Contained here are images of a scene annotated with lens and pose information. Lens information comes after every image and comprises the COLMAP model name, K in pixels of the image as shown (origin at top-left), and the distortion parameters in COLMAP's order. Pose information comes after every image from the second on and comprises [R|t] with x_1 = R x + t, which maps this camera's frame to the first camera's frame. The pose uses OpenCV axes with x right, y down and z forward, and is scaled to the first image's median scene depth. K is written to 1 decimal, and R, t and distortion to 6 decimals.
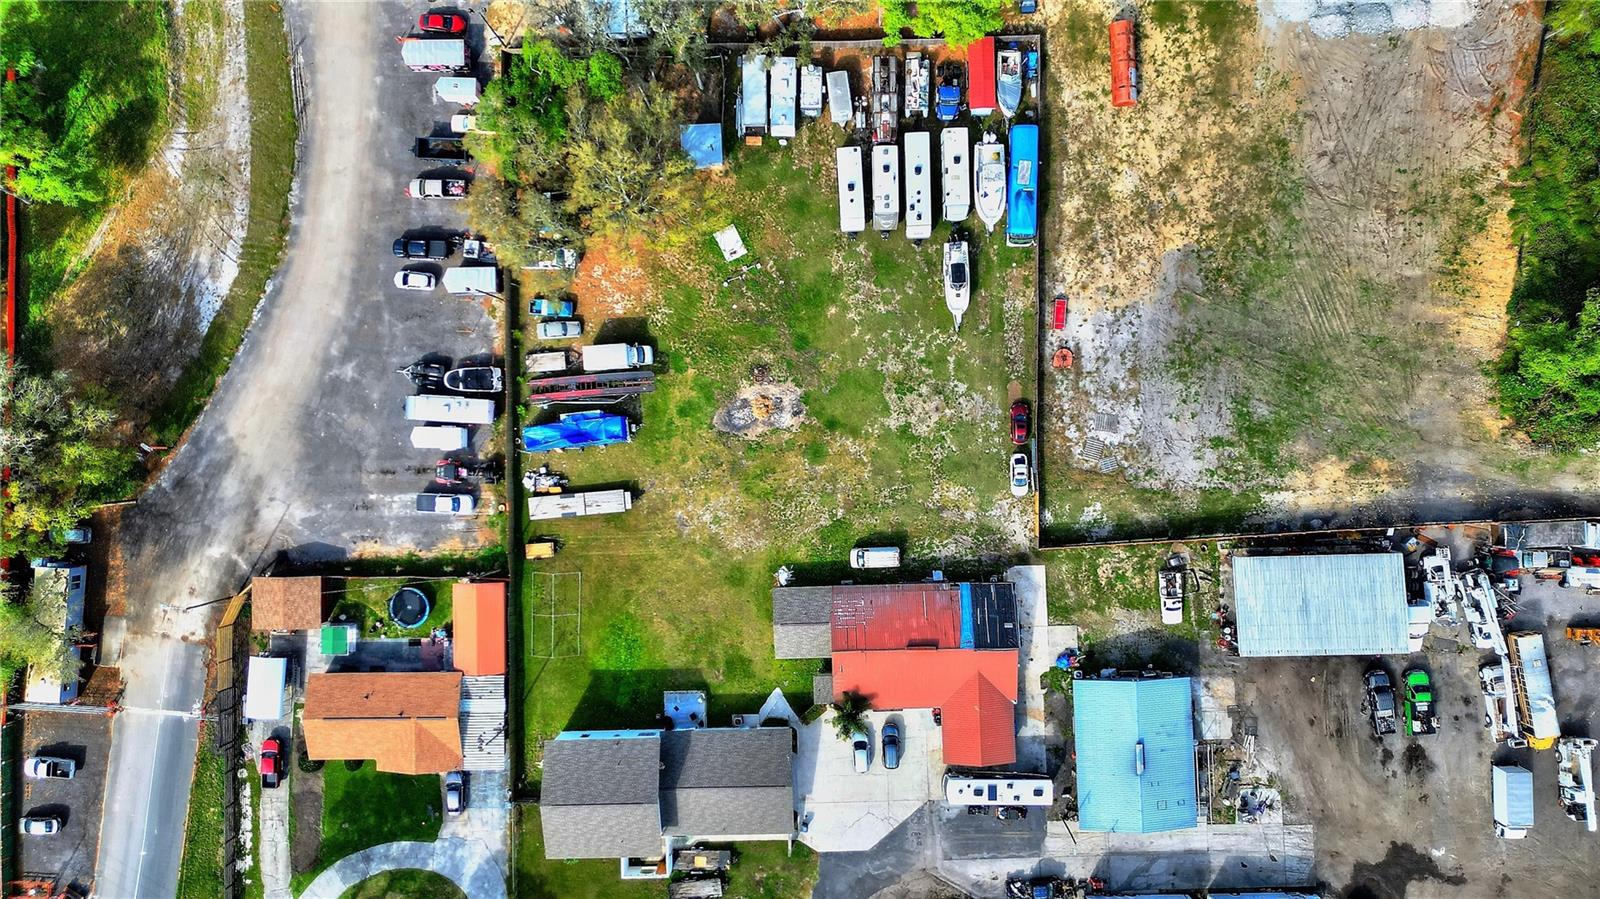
lens RADIAL K [[1108.0, 0, 797.9], [0, 1108.0, 457.1], [0, 0, 1]] dist [0.085995, -0.083825]
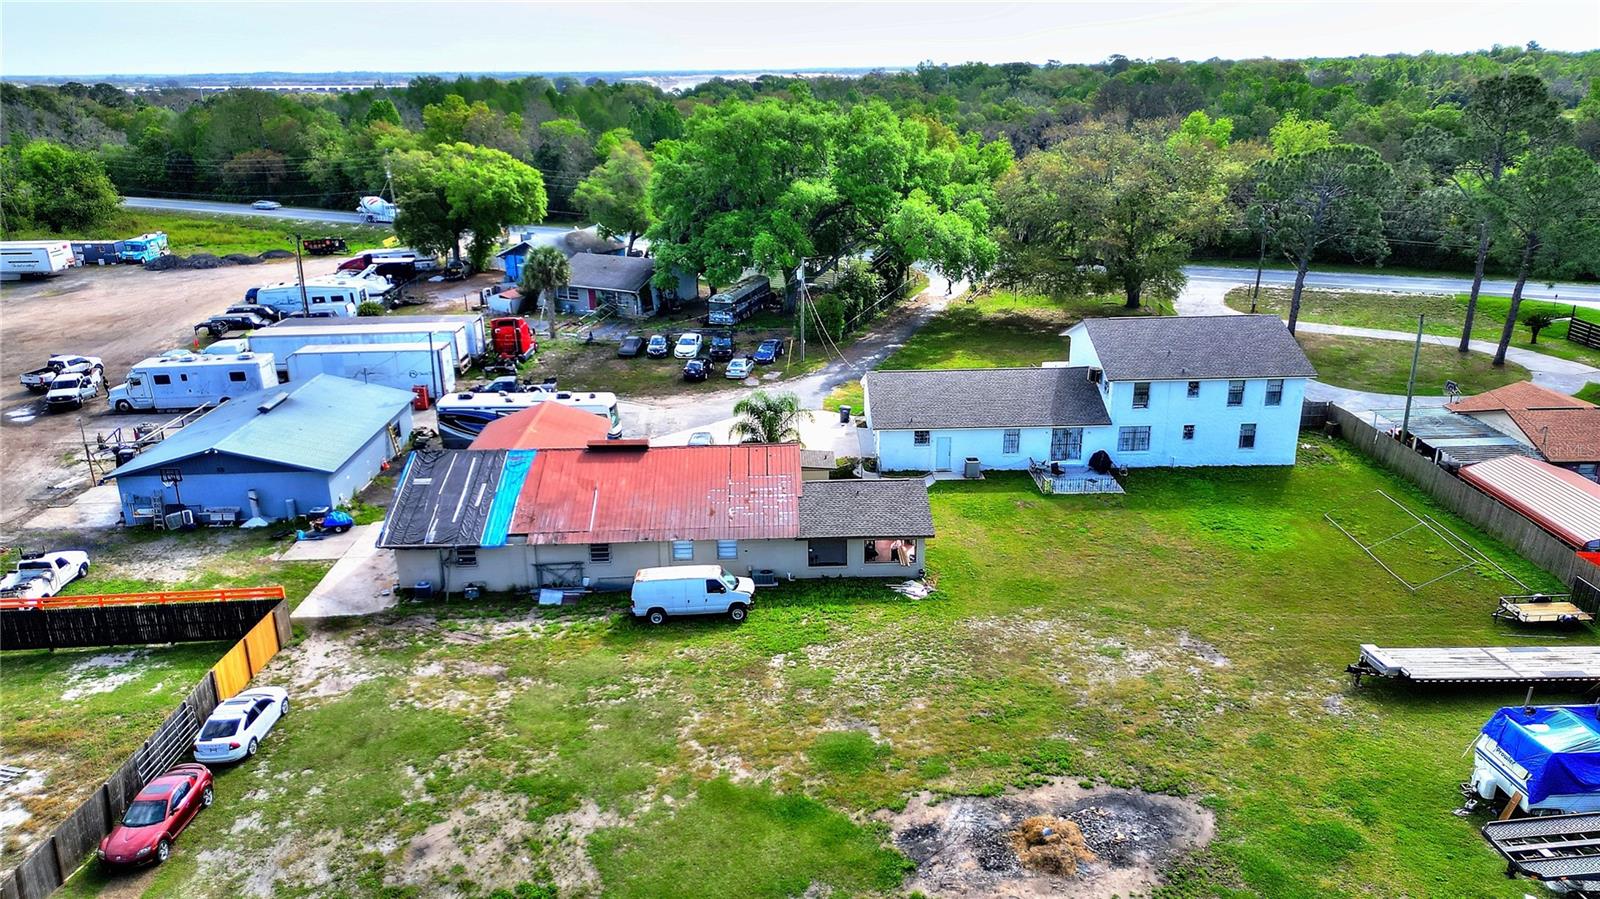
lens RADIAL K [[1108.0, 0, 797.9], [0, 1108.0, 457.1], [0, 0, 1]] dist [0.085995, -0.083825]
pose [[-0.998851, 0.041698, 0.023635, 0.019574], [0.009256, -0.316031, 0.948704, -0.279460], [0.047028, 0.947832, 0.315282, 0.818791]]
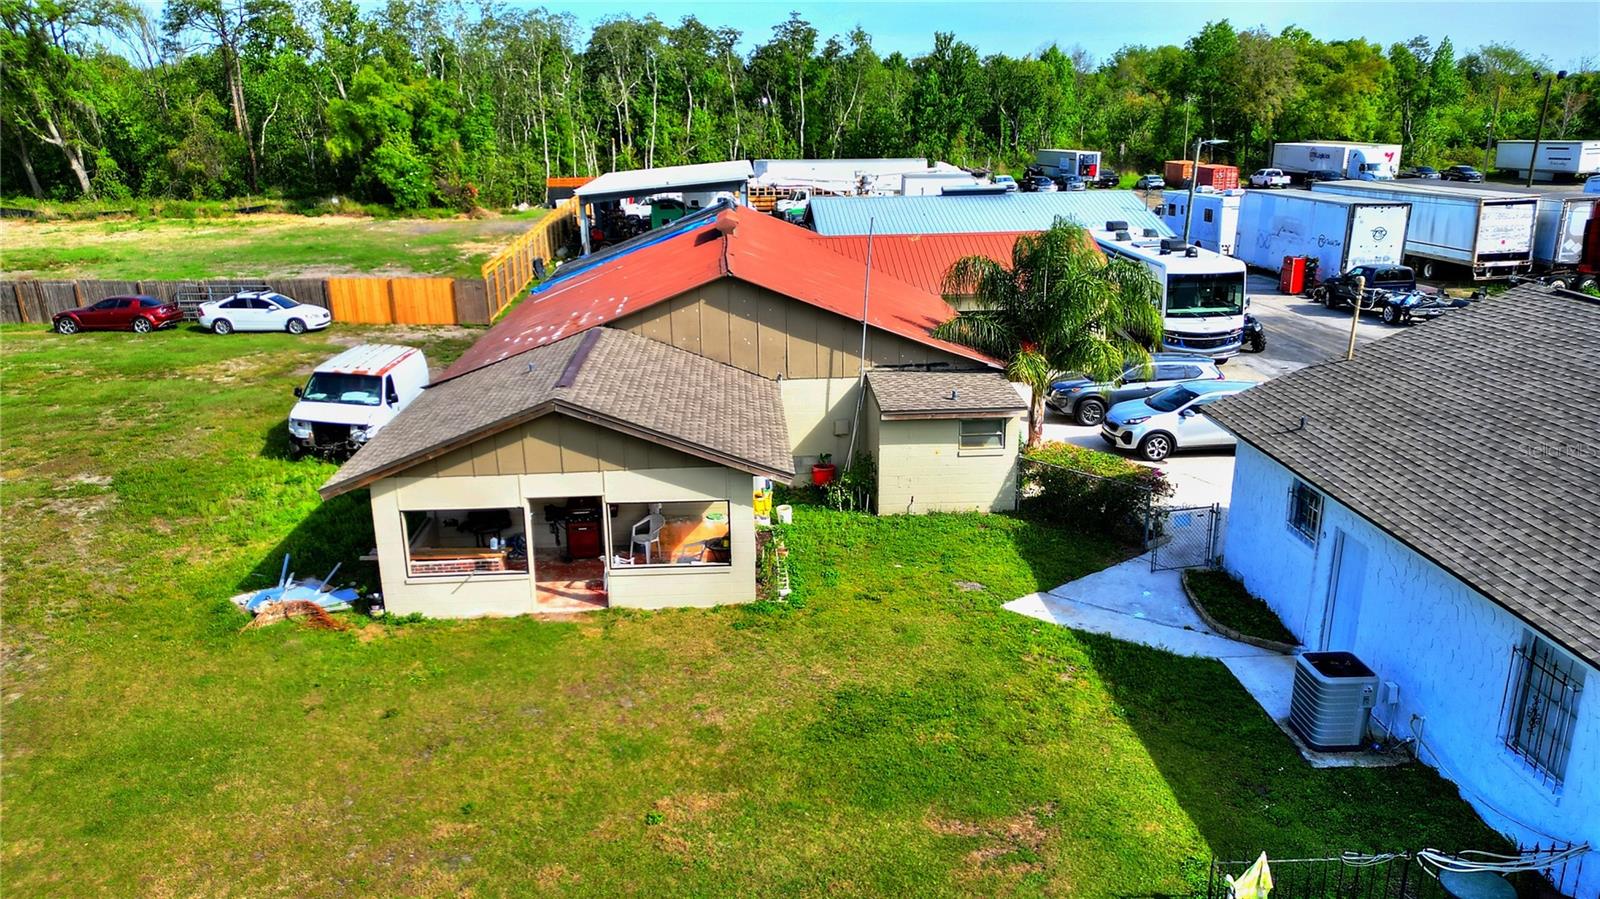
lens RADIAL K [[1108.0, 0, 797.9], [0, 1108.0, 457.1], [0, 0, 1]] dist [0.085995, -0.083825]
pose [[-0.024850, -0.267272, 0.963301, -0.162723], [0.999691, -0.006411, 0.024011, 0.176219], [-0.000242, 0.963600, 0.267349, 0.941201]]
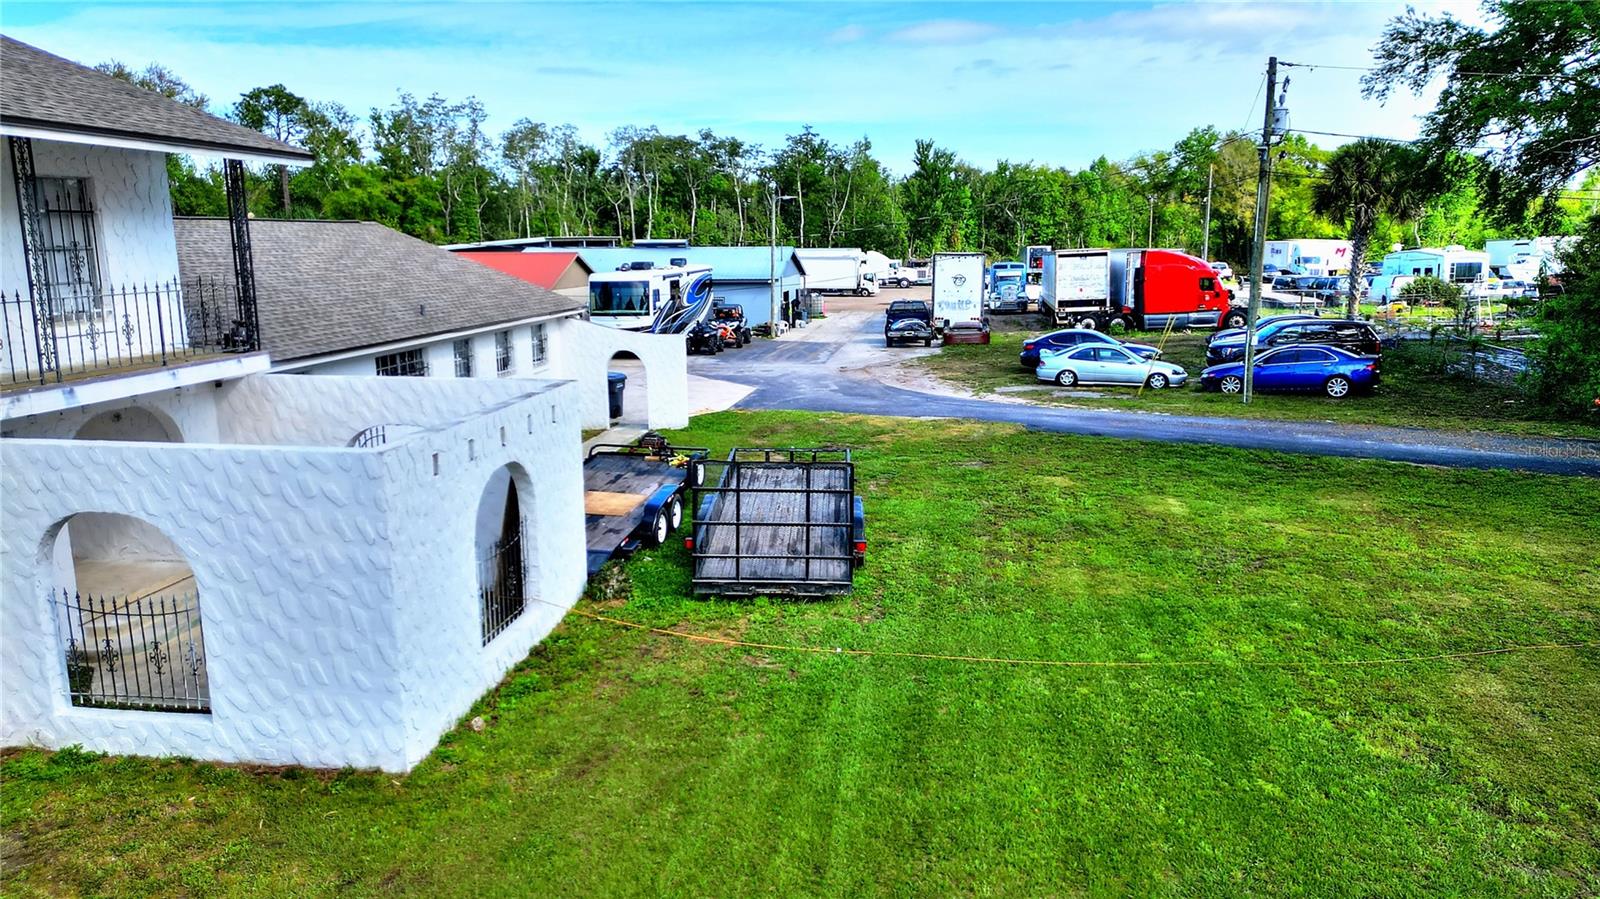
lens RADIAL K [[1108.0, 0, 797.9], [0, 1108.0, 457.1], [0, 0, 1]] dist [0.085995, -0.083825]
pose [[0.166858, -0.162459, 0.972505, -0.226179], [0.985937, 0.036800, -0.163015, 0.410903], [-0.009305, 0.986029, 0.166315, 0.968987]]
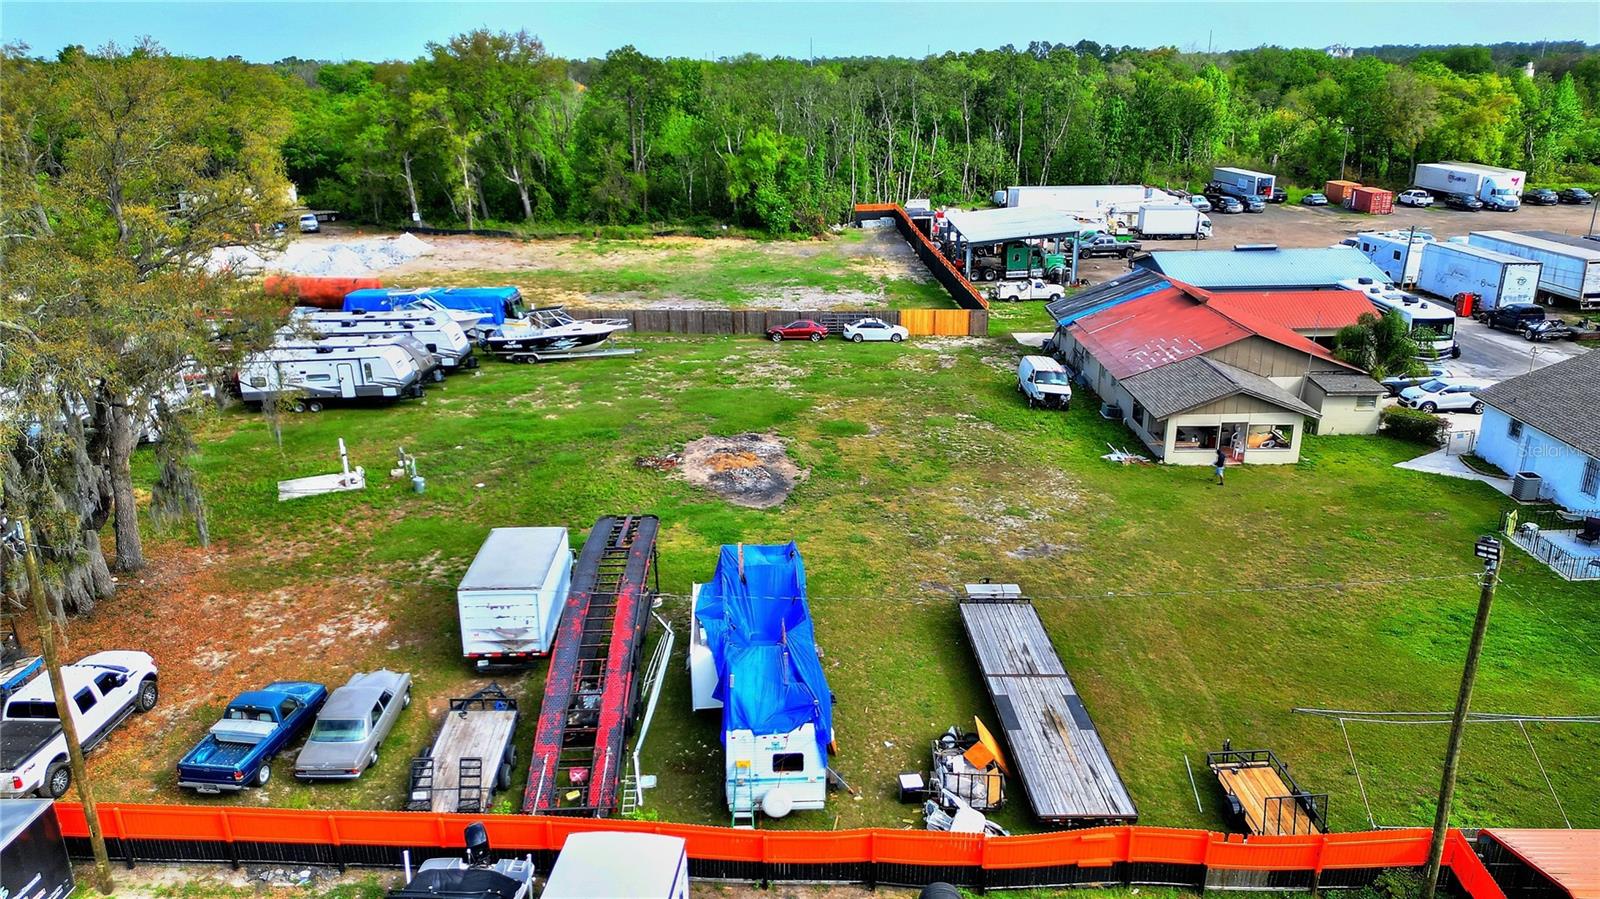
lens RADIAL K [[1108.0, 0, 797.9], [0, 1108.0, 457.1], [0, 0, 1]] dist [0.085995, -0.083825]
pose [[0.041158, -0.299180, 0.953309, -0.440187], [0.999152, 0.011088, -0.039658, -0.003449], [0.001294, 0.954132, 0.299382, 0.870213]]
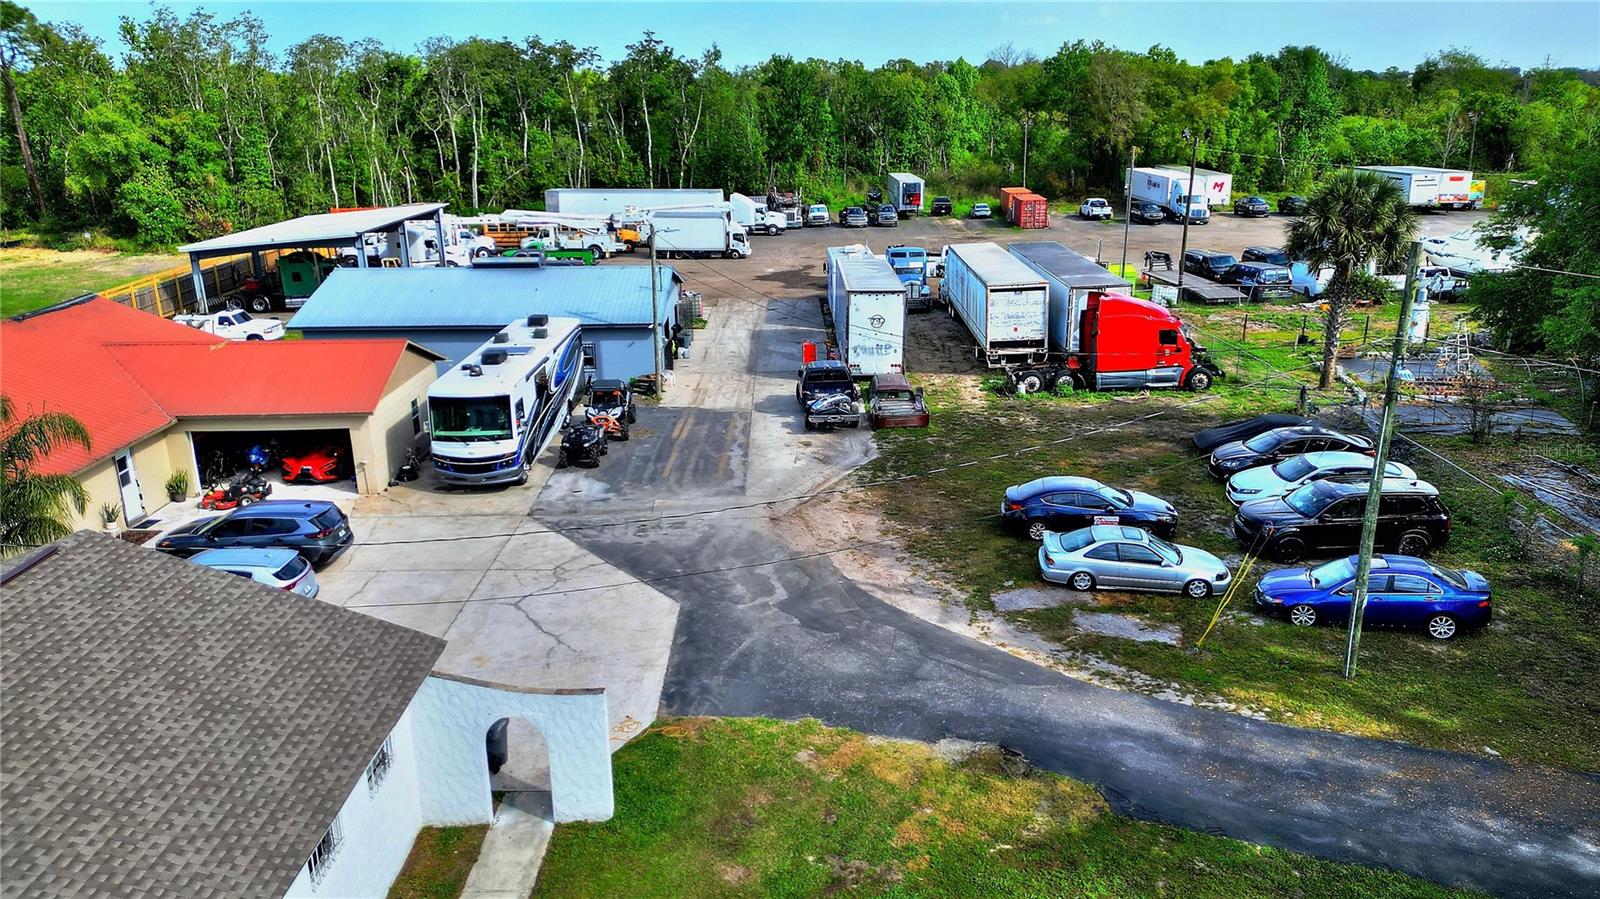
lens RADIAL K [[1108.0, 0, 797.9], [0, 1108.0, 457.1], [0, 0, 1]] dist [0.085995, -0.083825]
pose [[0.022241, -0.275483, 0.961049, -0.141356], [0.999753, 0.006460, -0.021285, 0.379400], [-0.000345, 0.961284, 0.275559, 0.910646]]
